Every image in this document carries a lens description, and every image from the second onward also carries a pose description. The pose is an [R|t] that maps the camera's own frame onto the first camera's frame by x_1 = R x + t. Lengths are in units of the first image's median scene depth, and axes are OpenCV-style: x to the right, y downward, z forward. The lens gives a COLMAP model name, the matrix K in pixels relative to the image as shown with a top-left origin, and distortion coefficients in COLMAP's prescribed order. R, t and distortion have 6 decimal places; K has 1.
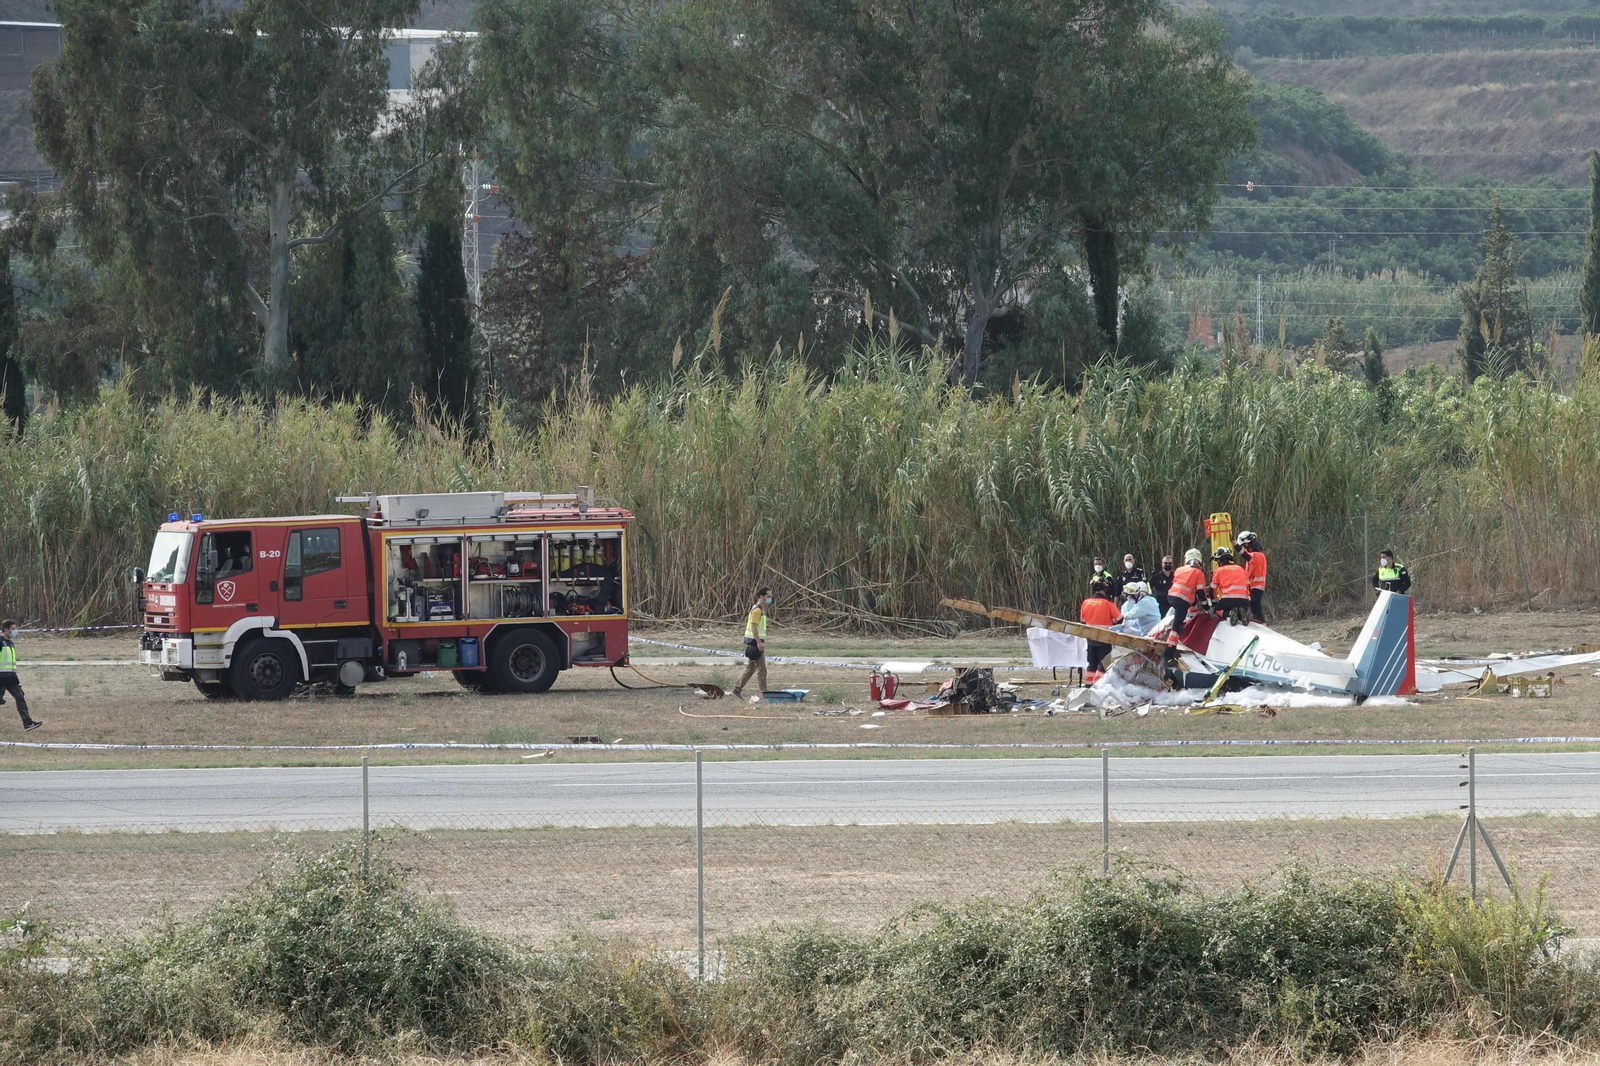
lens RADIAL K [[5742.0, 0, 805.8], [0, 5742.0, 534.8], [0, 0, 1]] dist [0.011546, 0.000000]
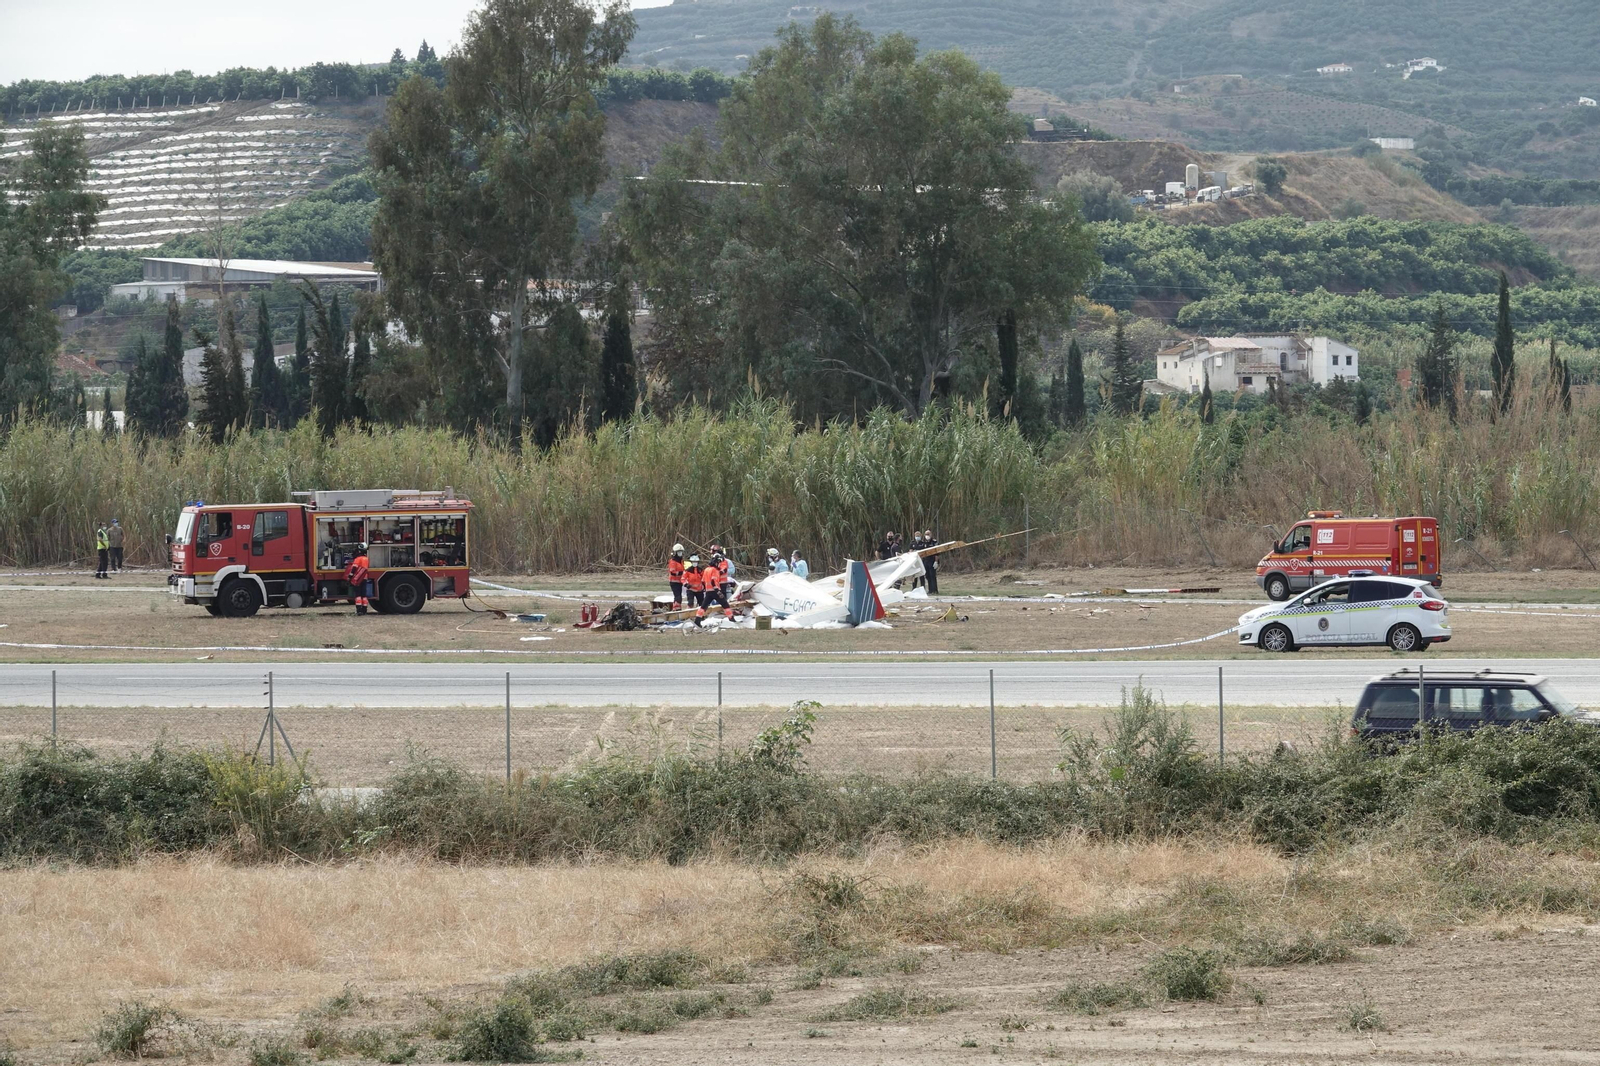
lens RADIAL K [[3558.8, 0, 797.6], [0, 3558.8, 536.2], [0, 0, 1]] dist [0.079002, 0.000000]
pose [[0.998823, 0.009567, -0.047547, 0.110174], [-0.009172, 0.999922, 0.008522, -0.004055], [0.047625, -0.008076, 0.998833, -0.002681]]
